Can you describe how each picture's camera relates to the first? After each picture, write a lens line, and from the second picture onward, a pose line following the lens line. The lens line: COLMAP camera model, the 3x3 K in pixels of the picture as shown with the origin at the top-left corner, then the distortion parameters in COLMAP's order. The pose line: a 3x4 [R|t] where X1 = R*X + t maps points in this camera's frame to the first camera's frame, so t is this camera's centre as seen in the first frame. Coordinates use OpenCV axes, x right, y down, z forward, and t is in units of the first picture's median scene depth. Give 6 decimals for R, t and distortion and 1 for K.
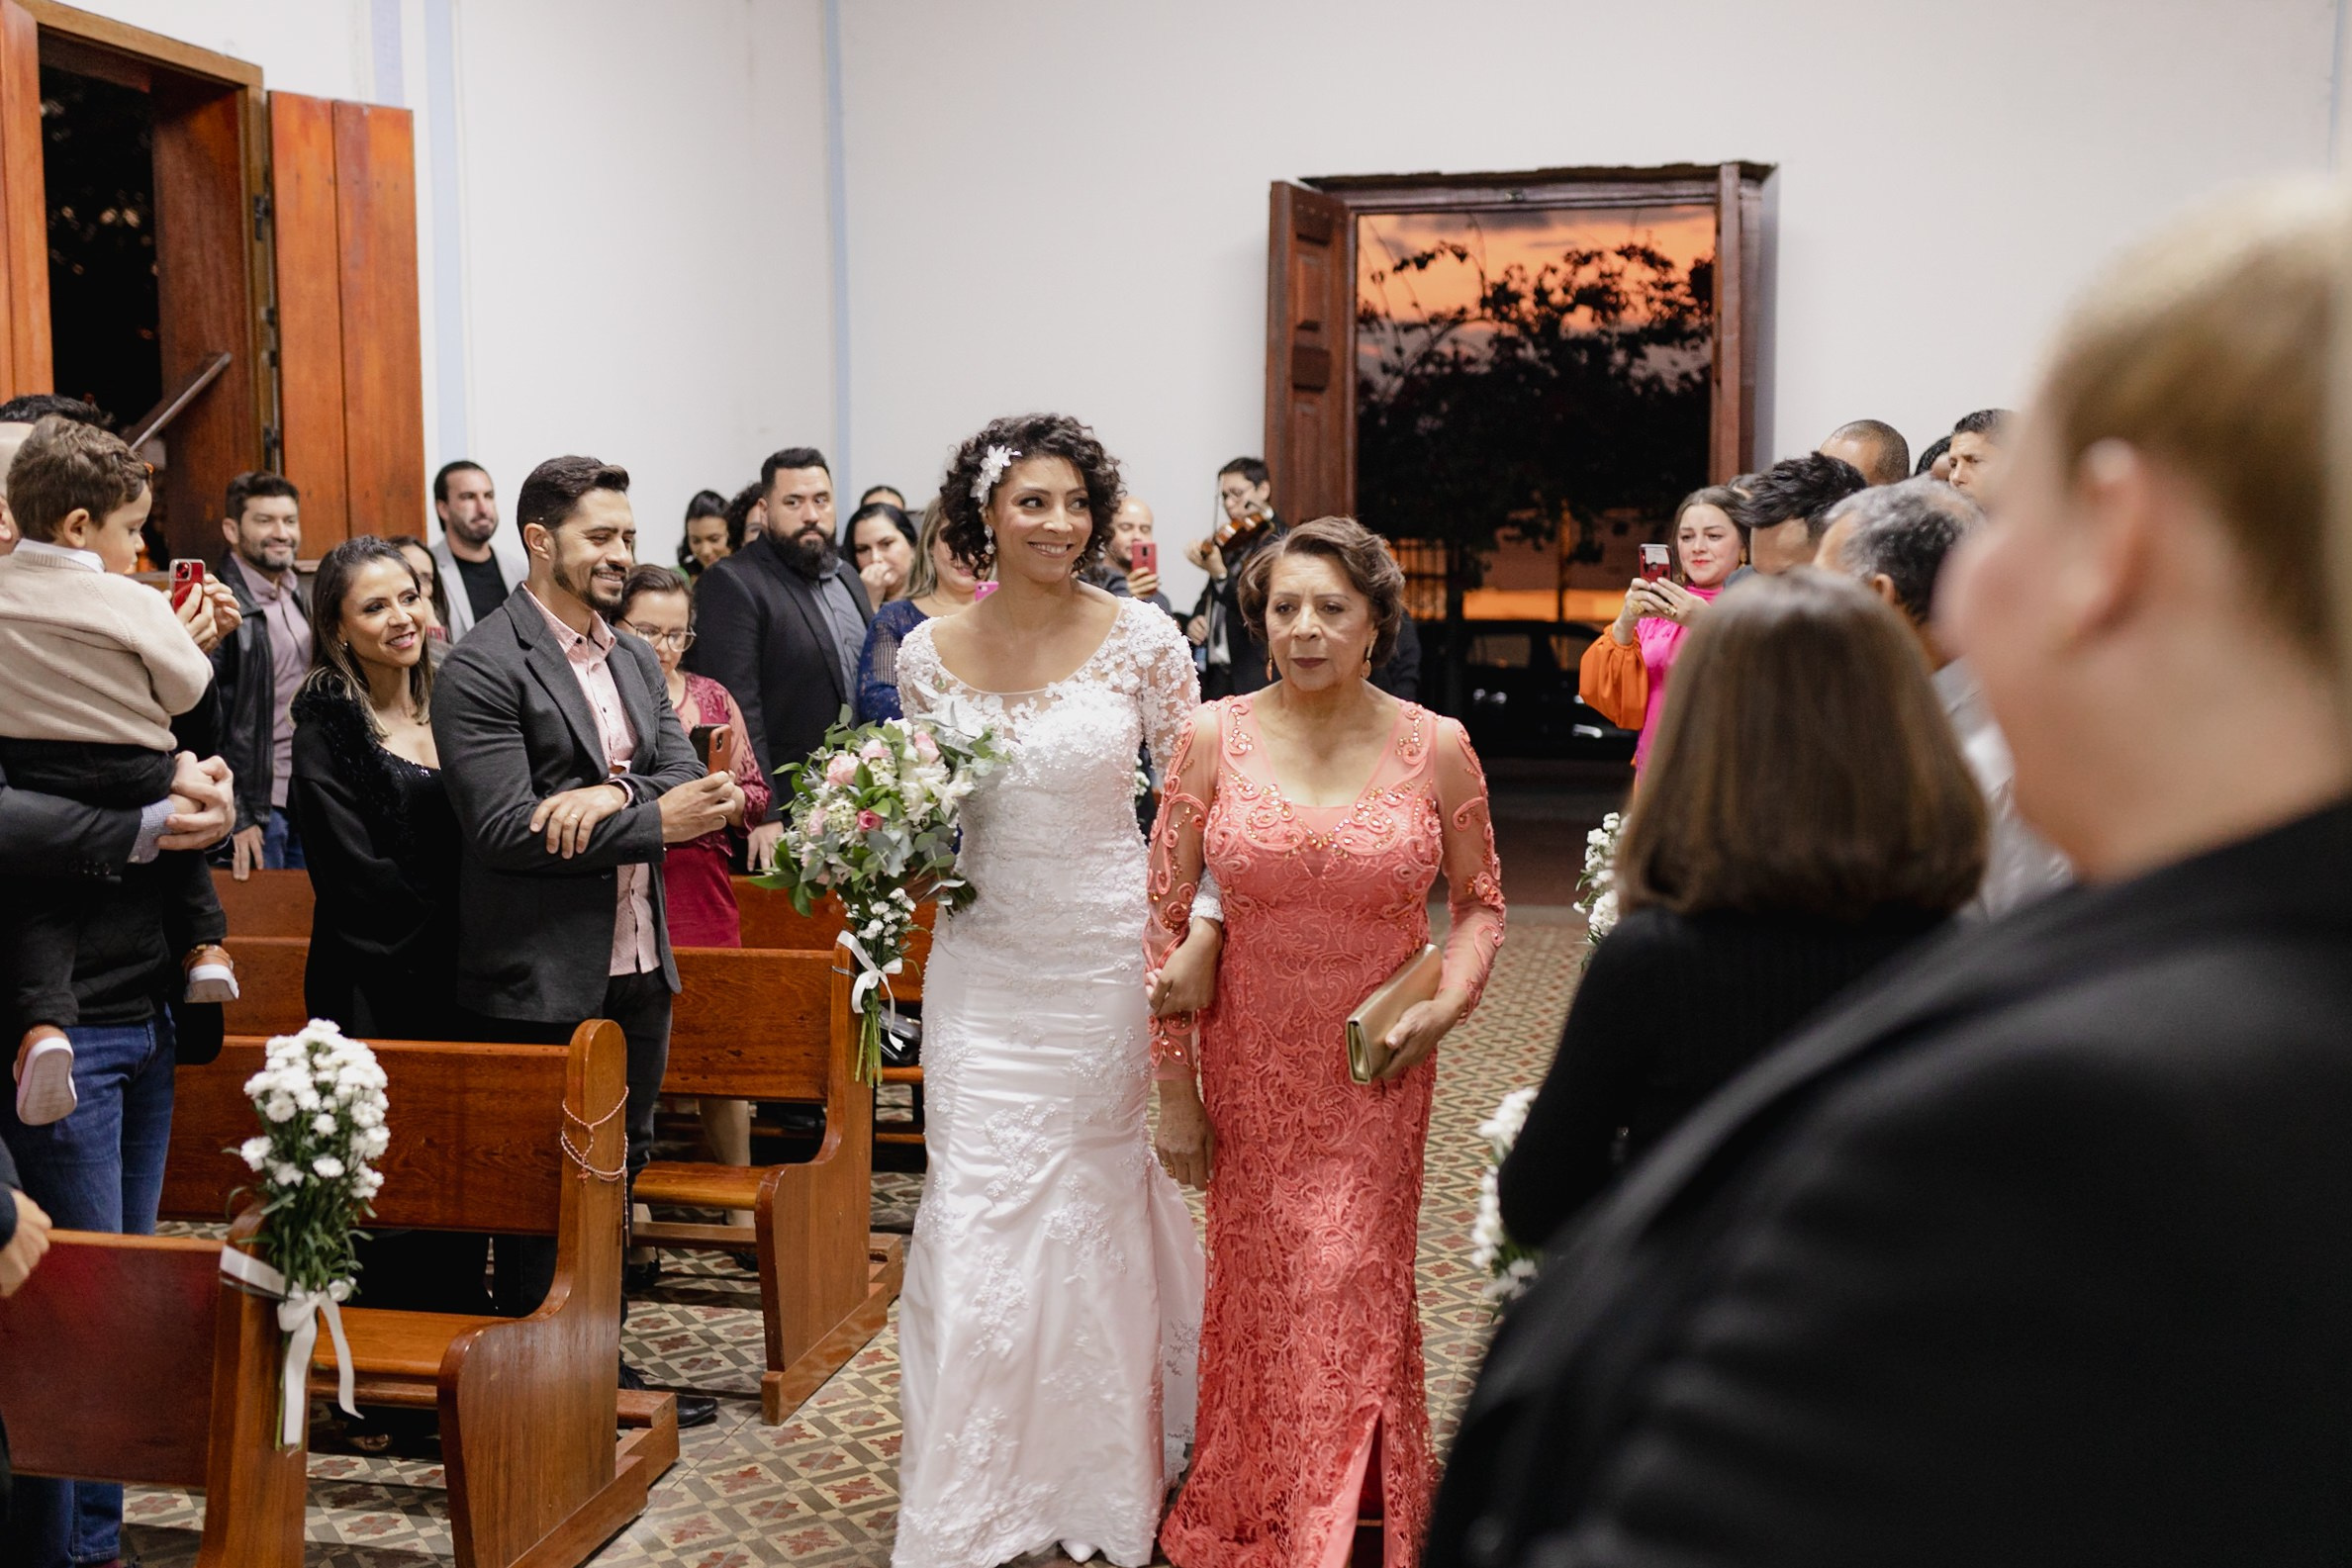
lens RADIAL K [[2433.5, 0, 1162.5], [0, 2433.5, 778.8], [0, 0, 1]] dist [-0.001607, 0.000000]
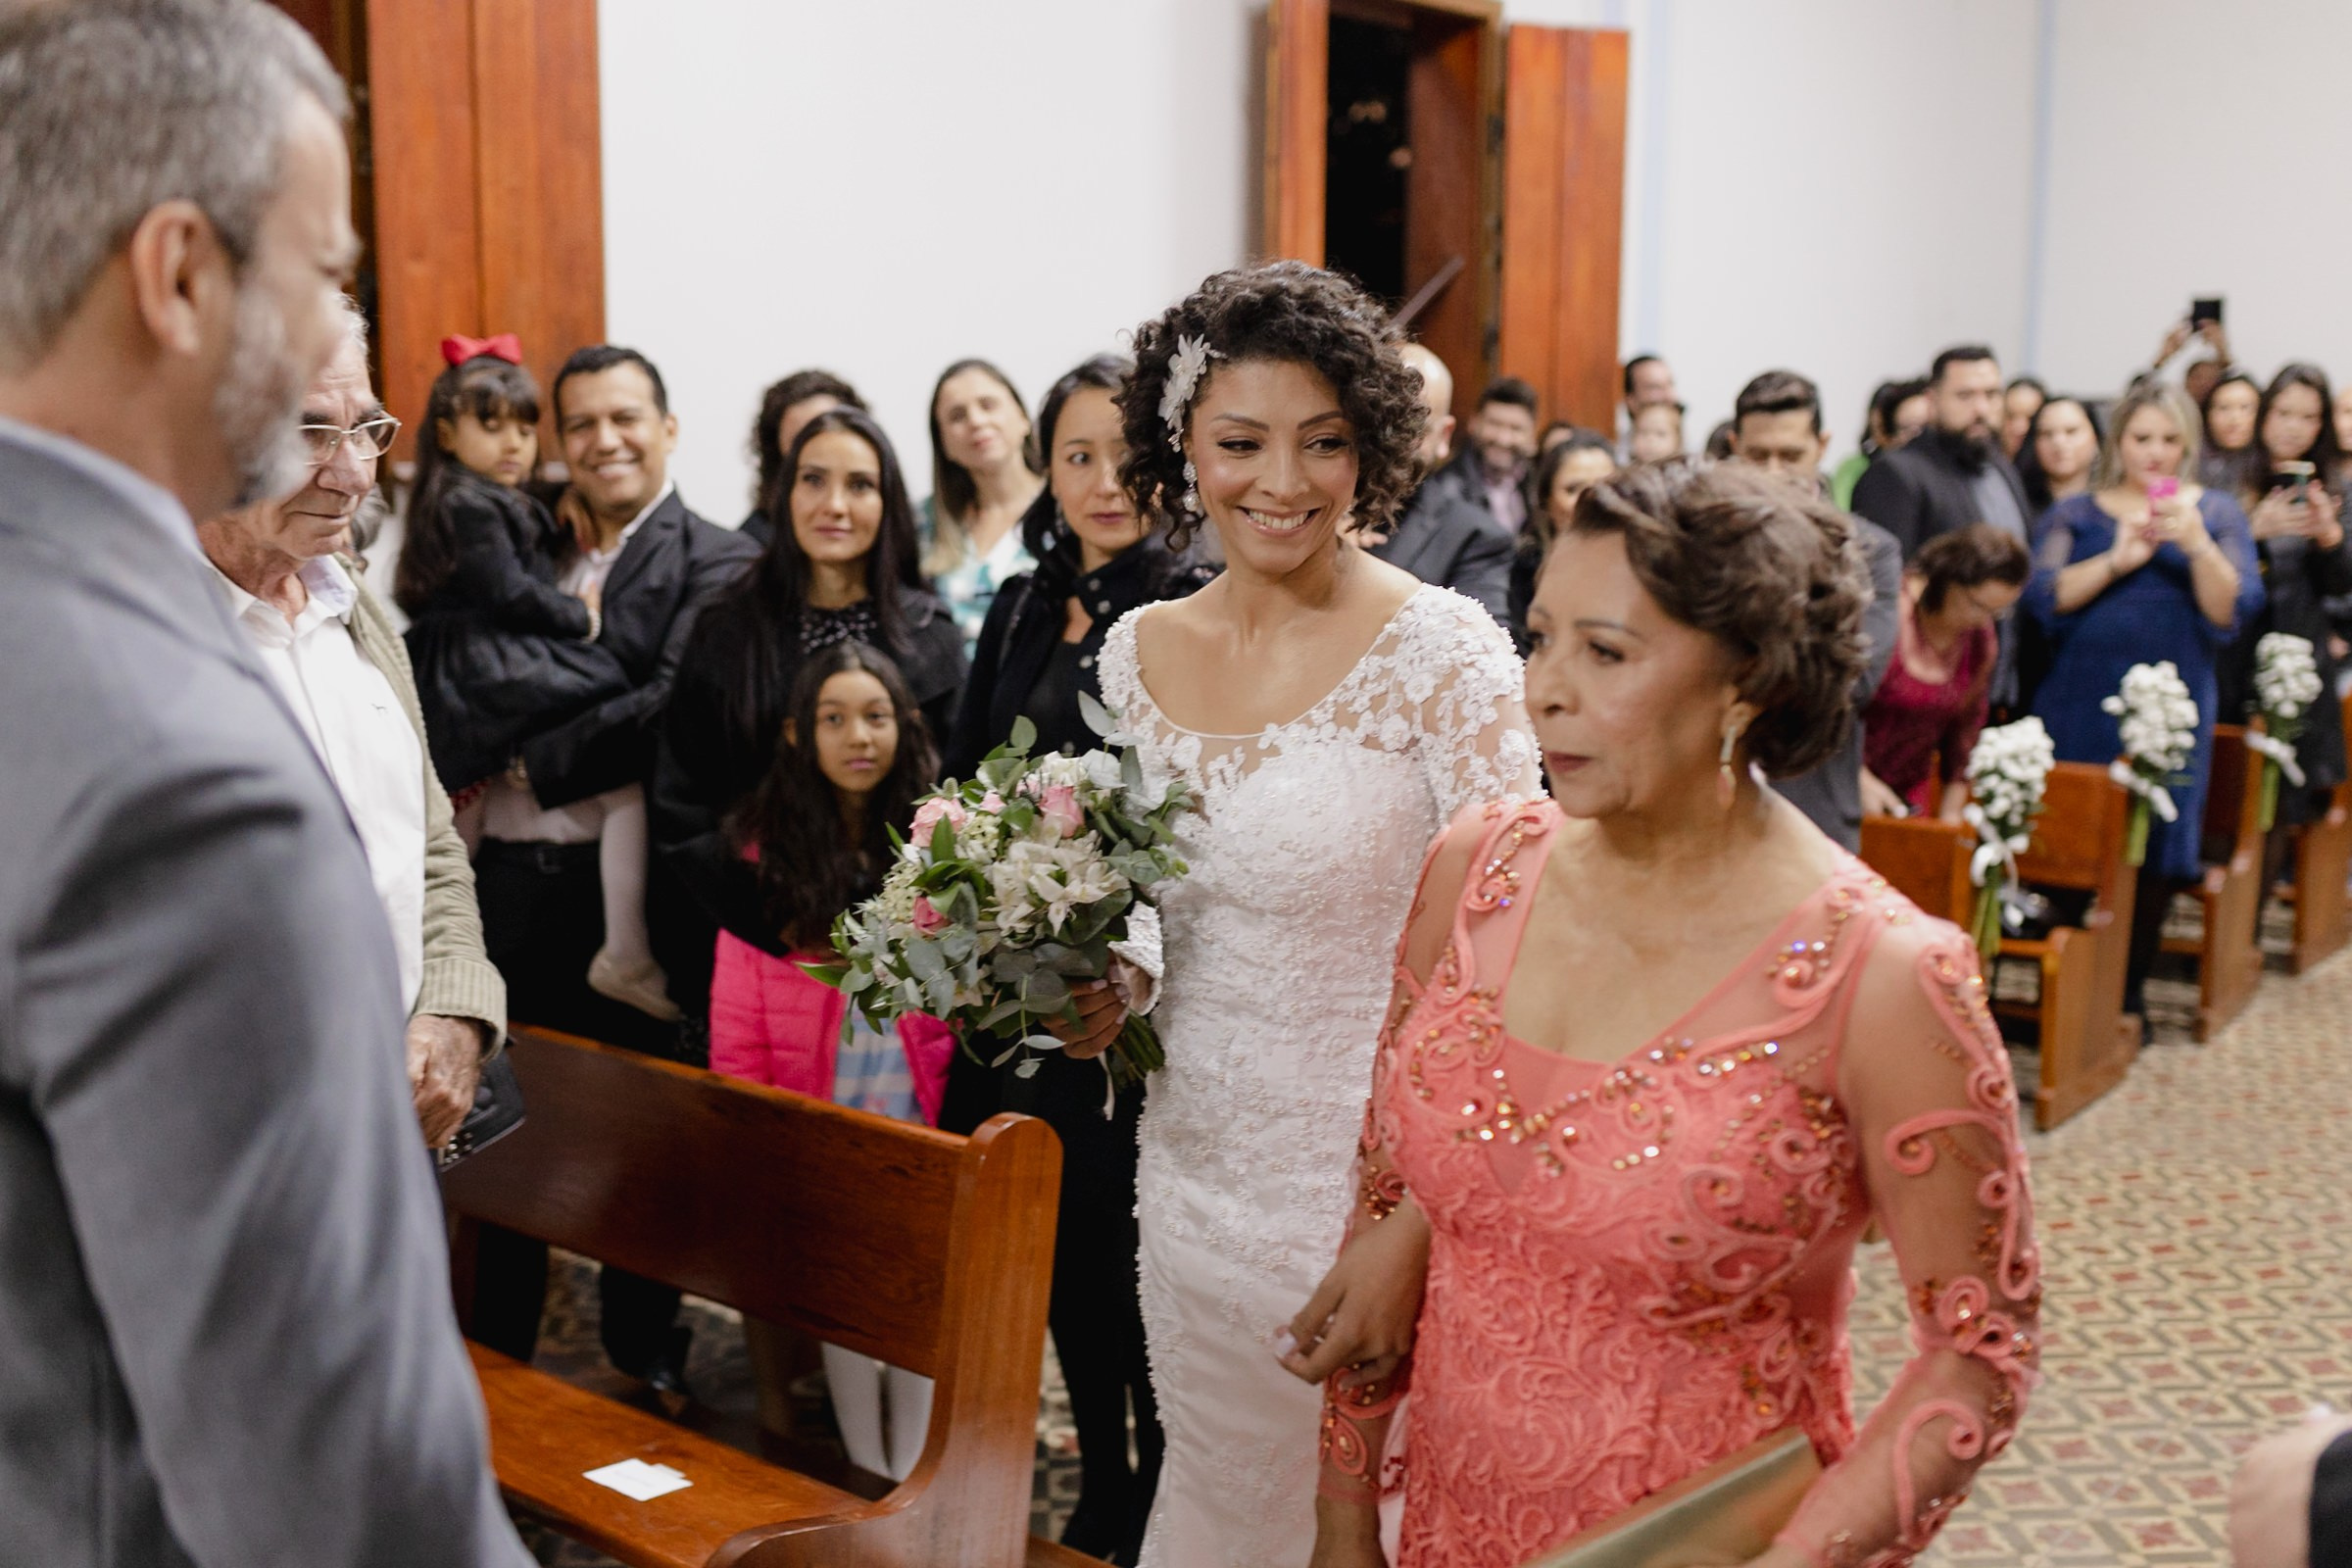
lens RADIAL K [[2356.6, 0, 1185.8], [0, 2356.6, 775.9], [0, 0, 1]] dist [0.000259, 0.000000]
pose [[0.890257, 0.082394, -0.447945, 0.023806], [-0.058892, 0.996069, 0.066172, 0.001324], [0.451636, -0.032530, 0.891609, -0.073208]]
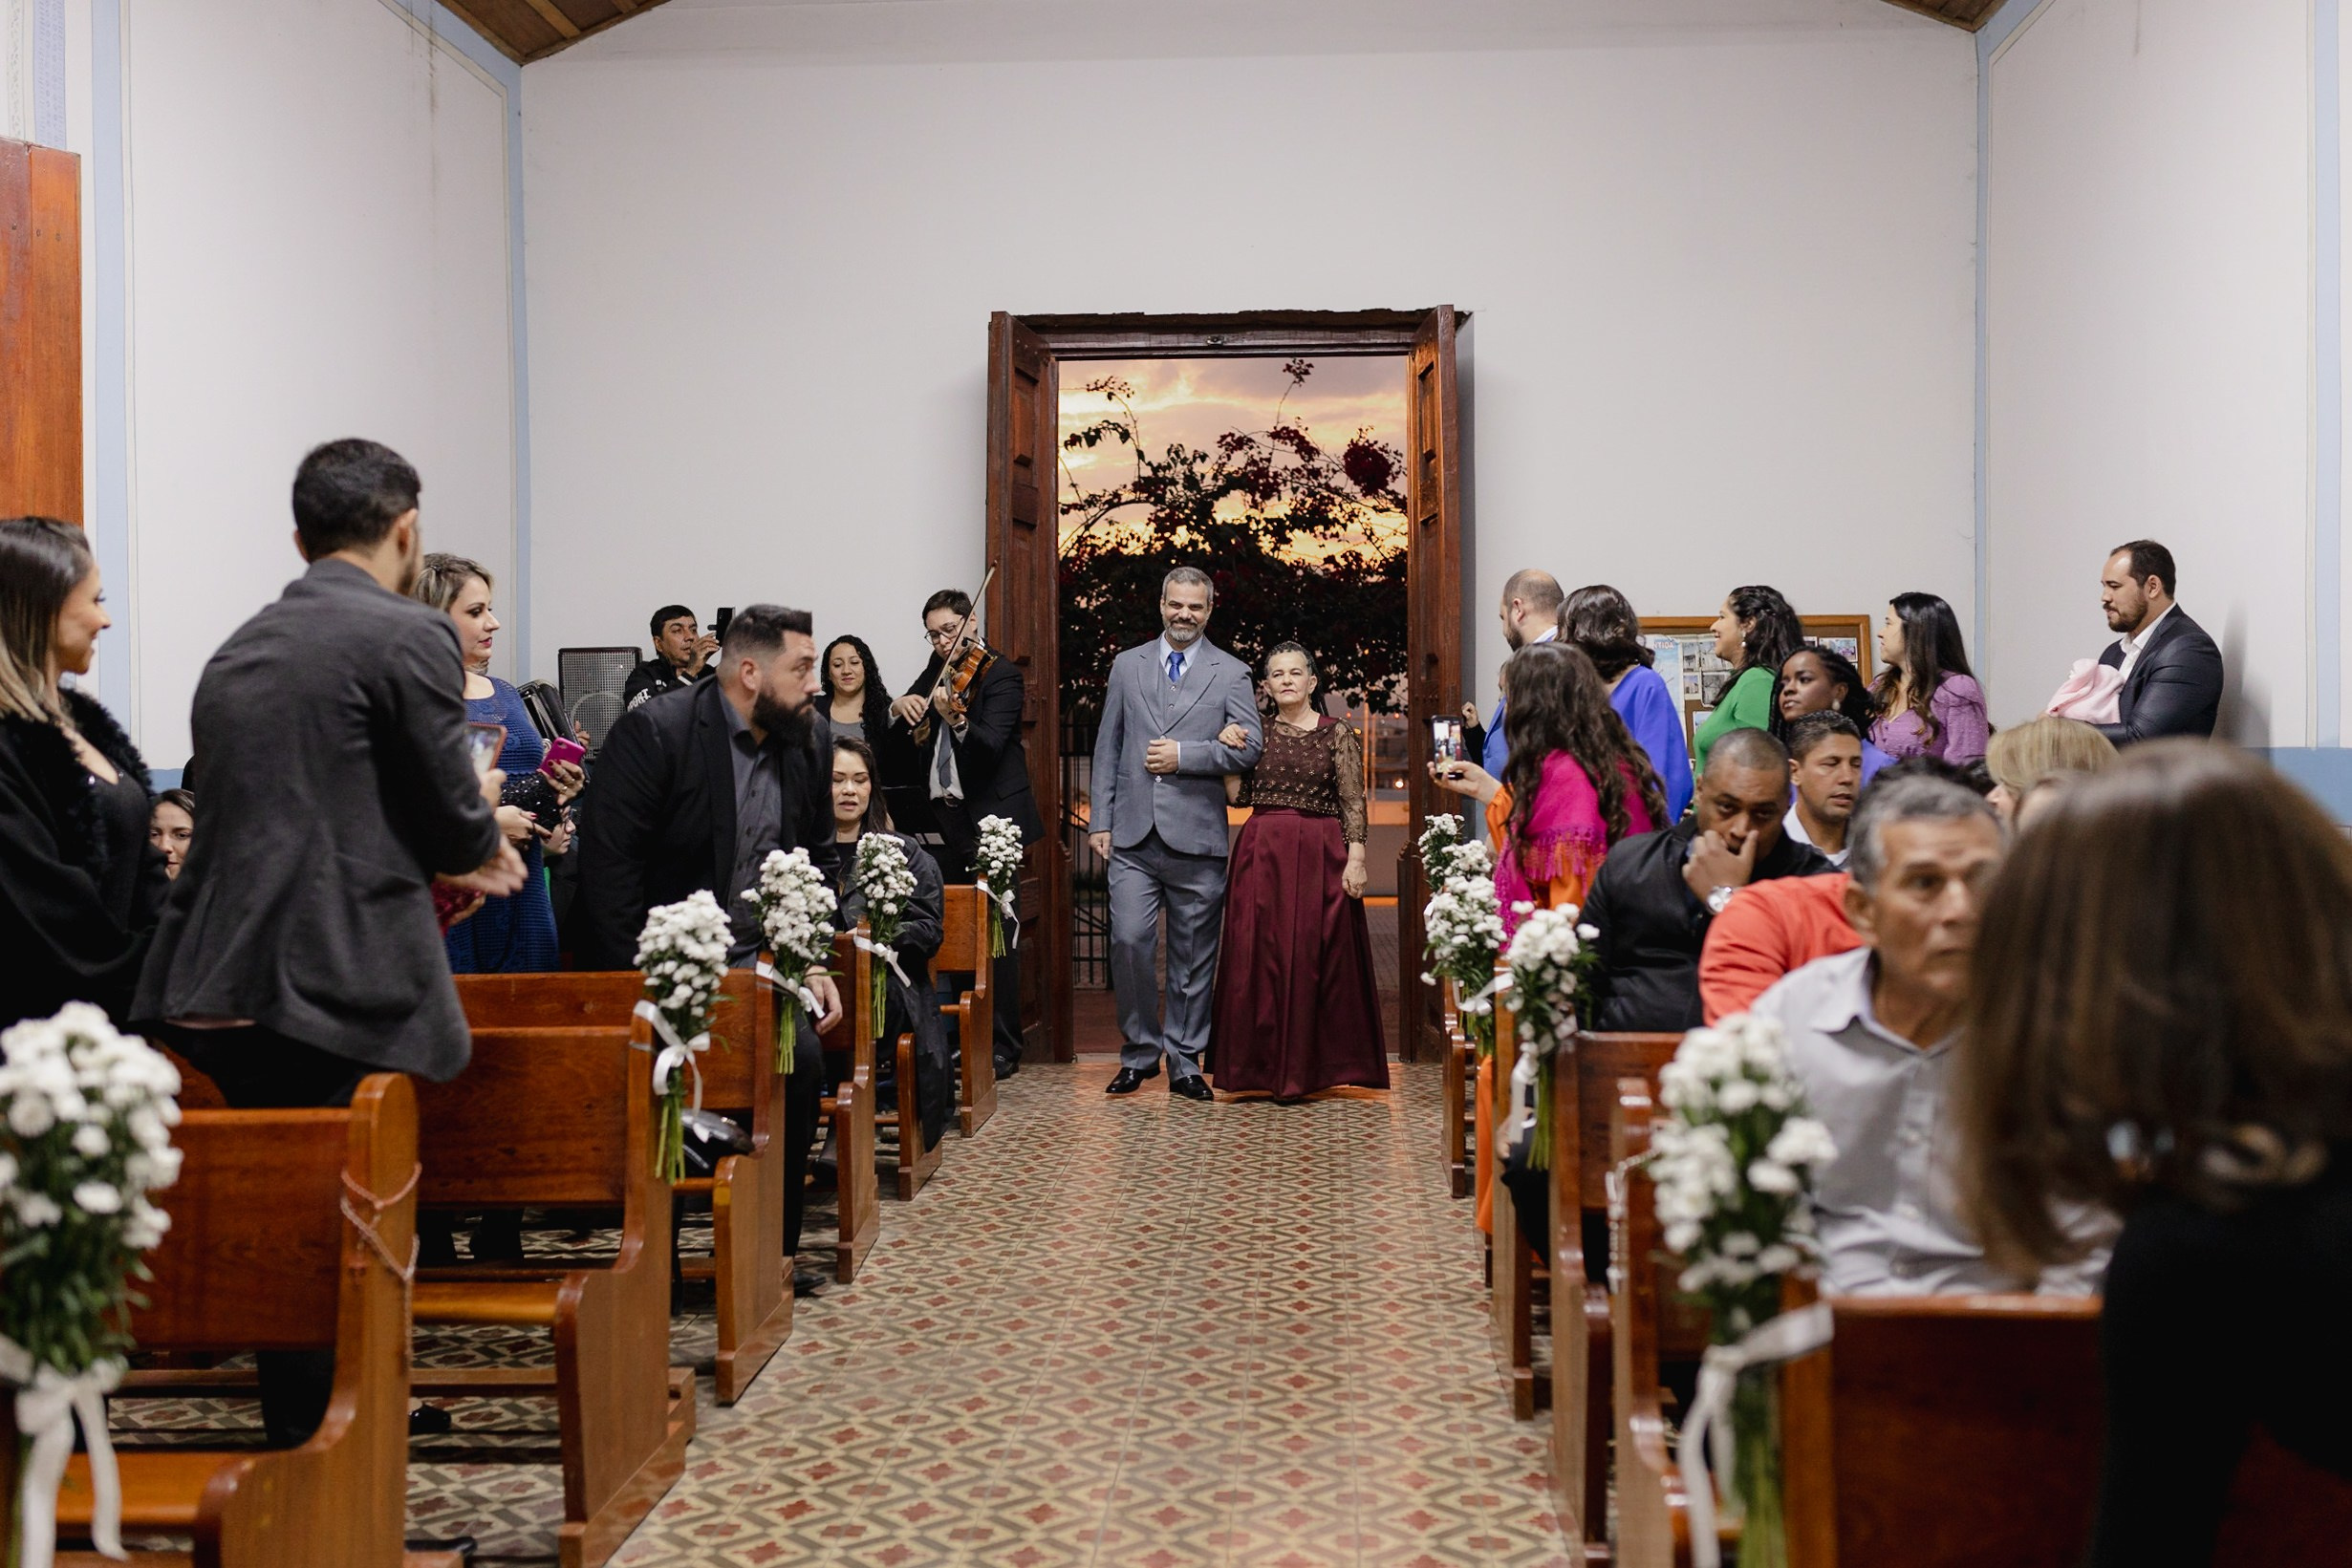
lens RADIAL K [[2356.4, 0, 1196.1], [0, 2356.4, 764.8], [0, 0, 1]] dist [0.000259, 0.000000]
pose [[0.984694, -0.005139, 0.174218, -0.082257], [0.021333, 0.995603, -0.091210, 0.059011], [-0.172983, 0.093531, 0.980474, 0.141168]]
